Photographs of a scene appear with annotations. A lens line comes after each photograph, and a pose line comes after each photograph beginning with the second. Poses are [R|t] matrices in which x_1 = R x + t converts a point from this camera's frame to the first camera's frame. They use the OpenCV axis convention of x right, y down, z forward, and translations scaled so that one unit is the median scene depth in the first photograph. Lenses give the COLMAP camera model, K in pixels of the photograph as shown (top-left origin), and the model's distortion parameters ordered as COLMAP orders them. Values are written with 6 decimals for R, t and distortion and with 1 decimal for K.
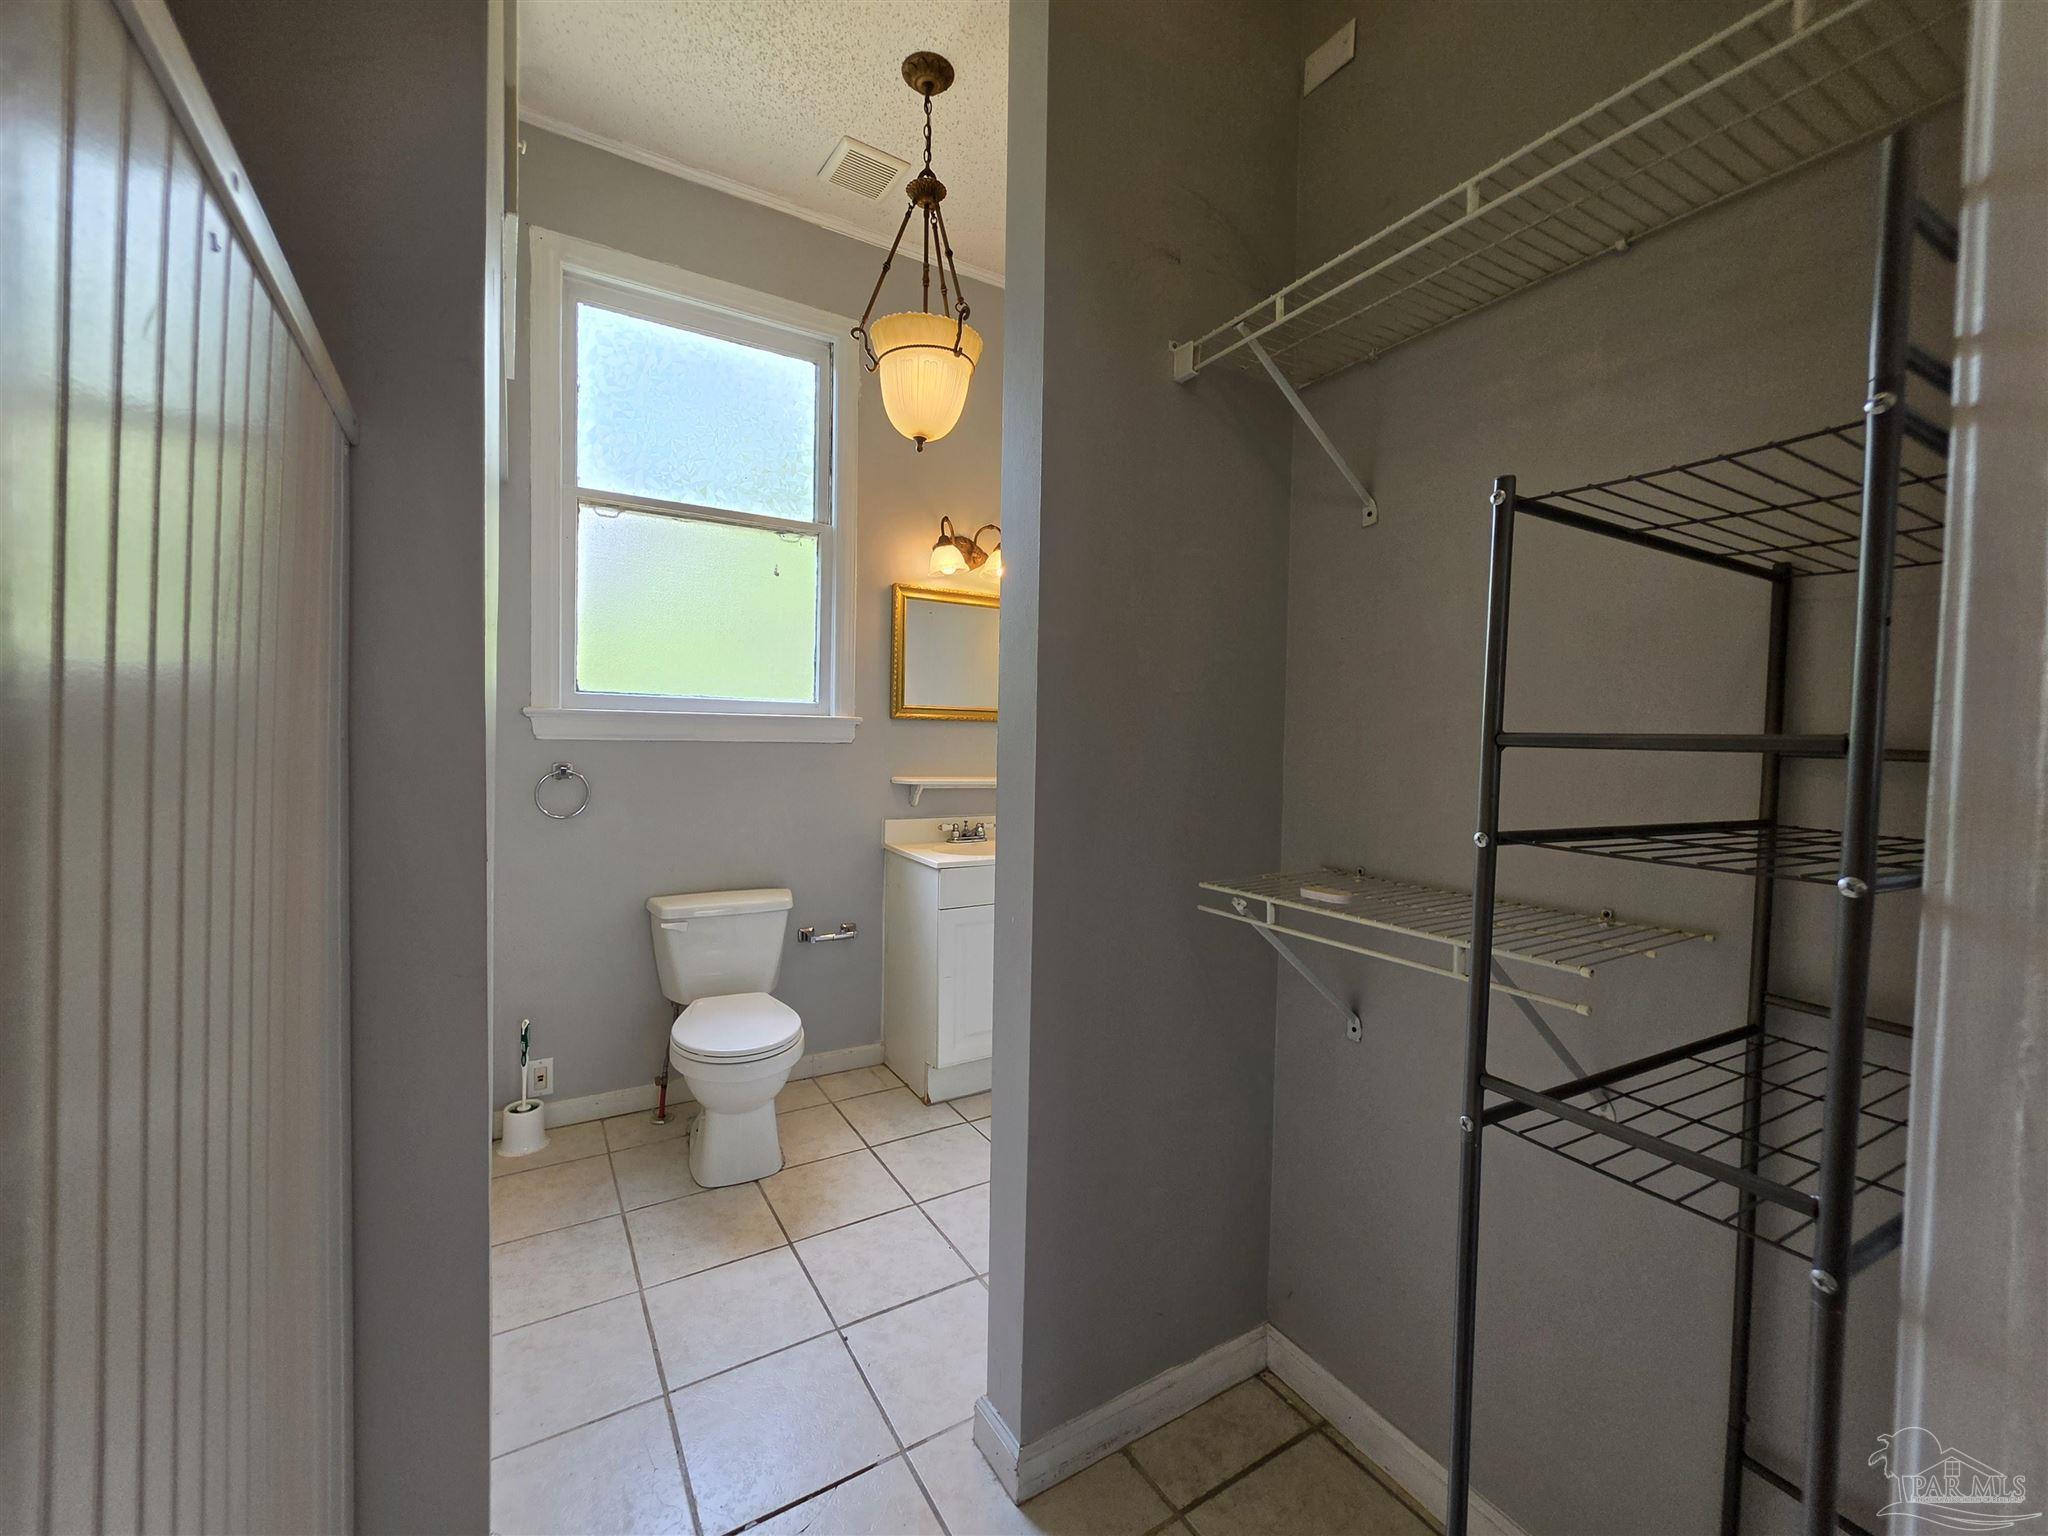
lens RADIAL K [[823.8, 0, 1014.4], [0, 823.8, 753.4], [0, 0, 1]] dist [-0.004487, 0.000190]
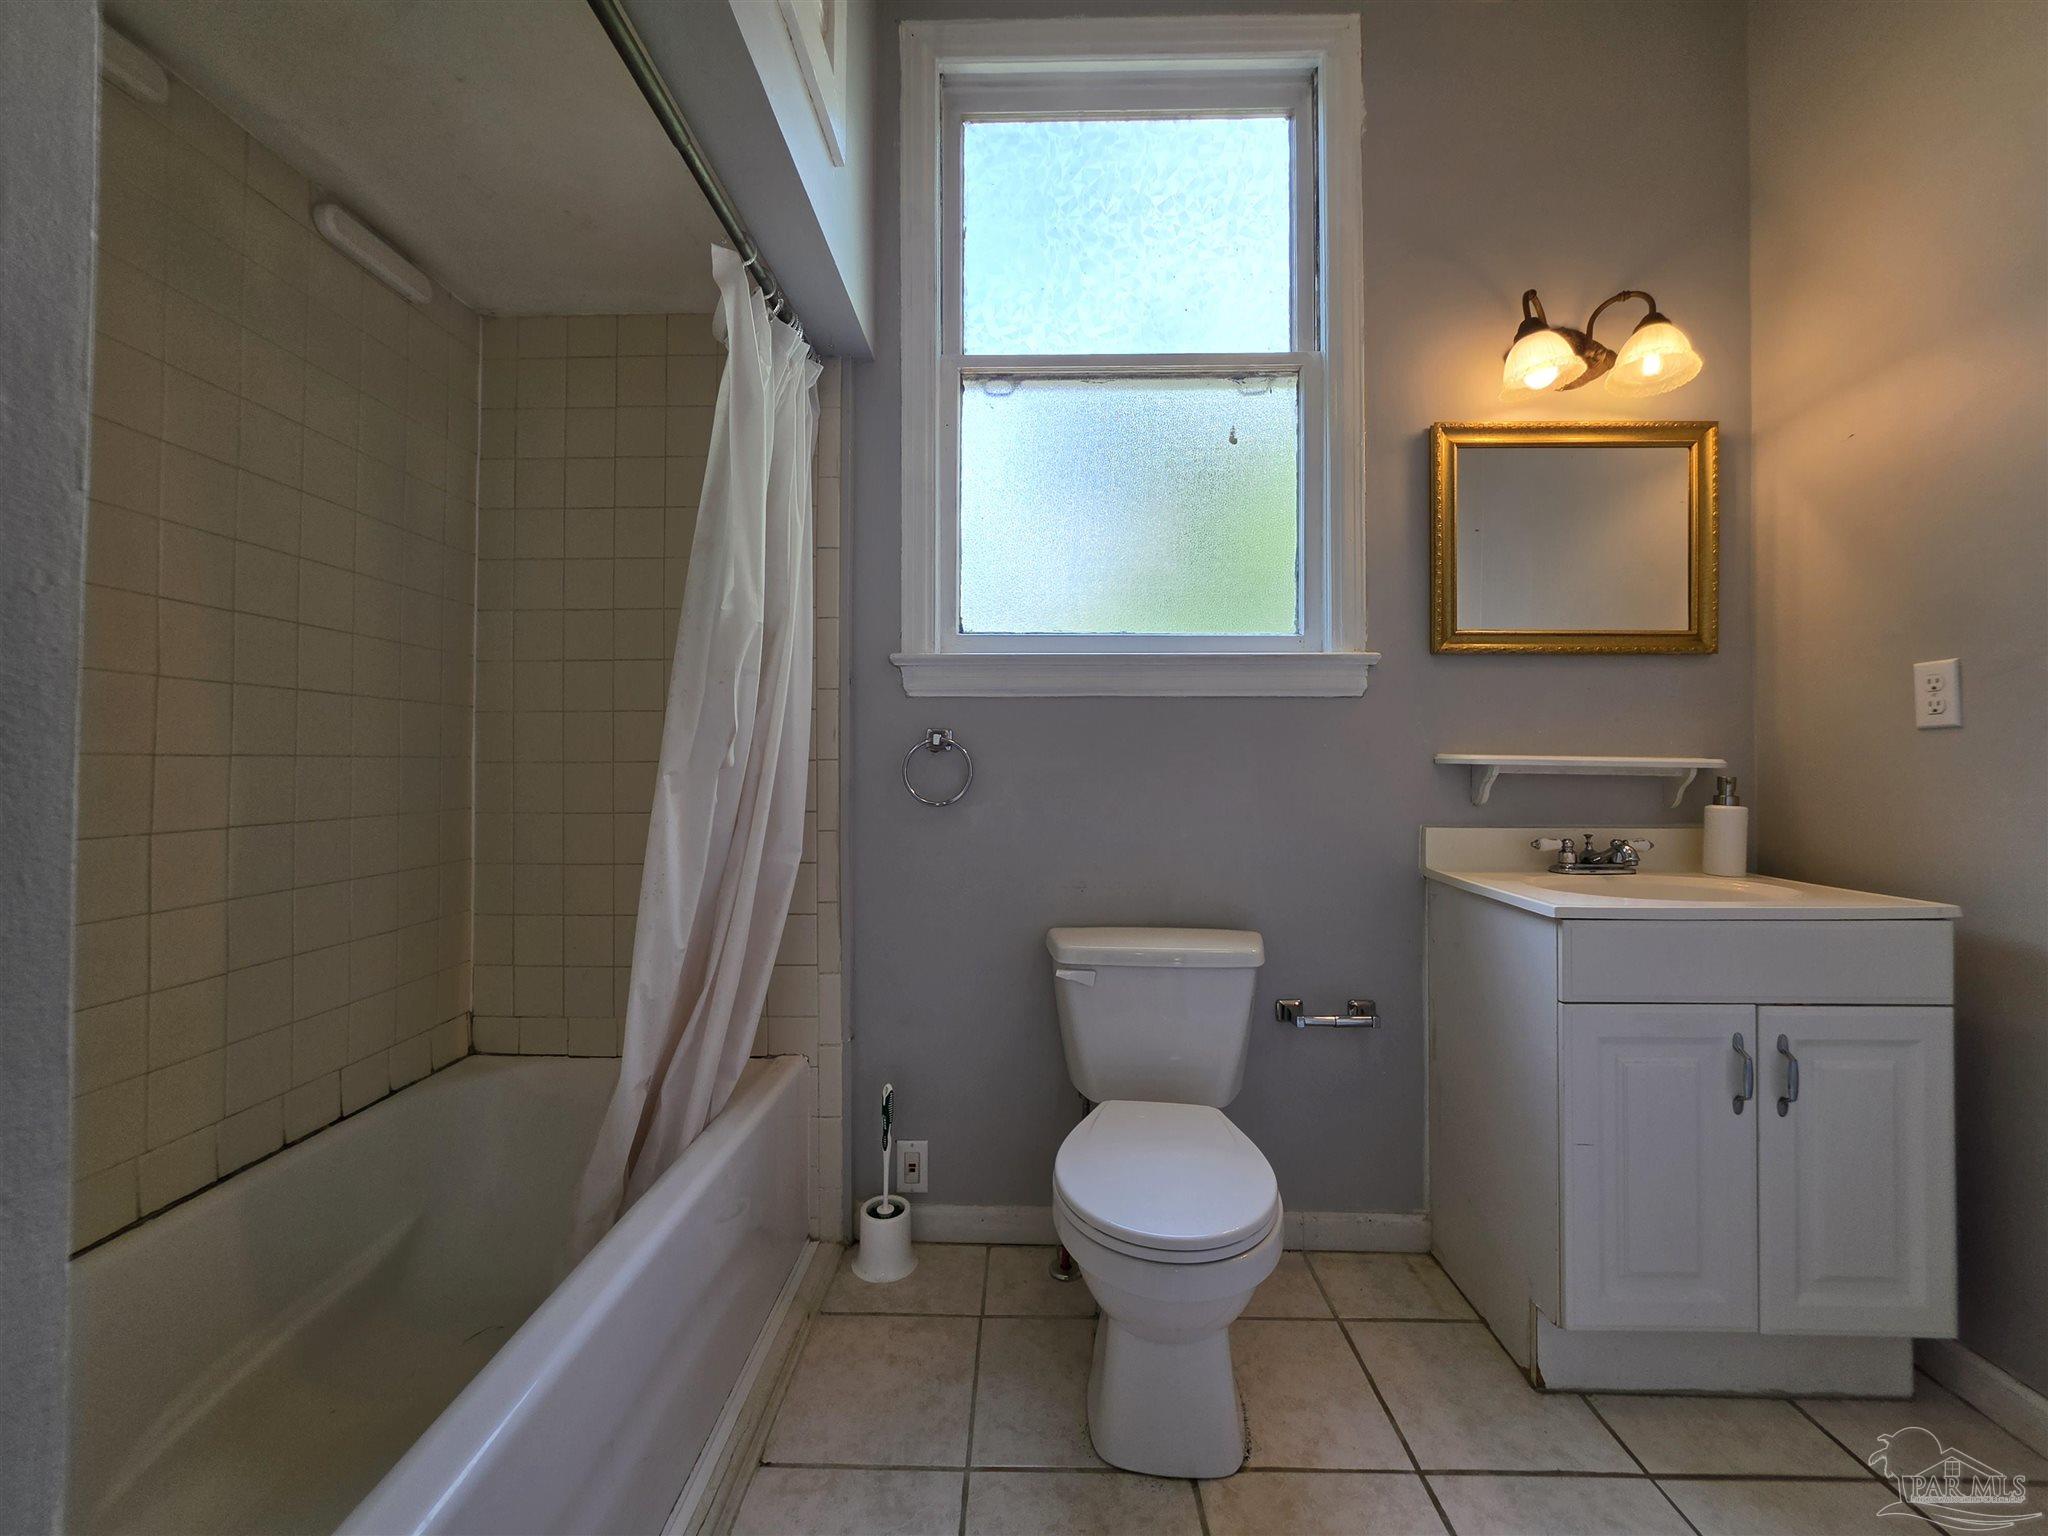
lens RADIAL K [[823.8, 0, 1013.5], [0, 823.8, 759.2], [0, 0, 1]] dist [-0.004487, 0.000190]
pose [[0.838728, -0.022469, -0.544087, -0.092152], [0.003522, 0.999351, -0.035840, 0.057923], [0.544539, 0.028144, 0.838263, 0.390648]]
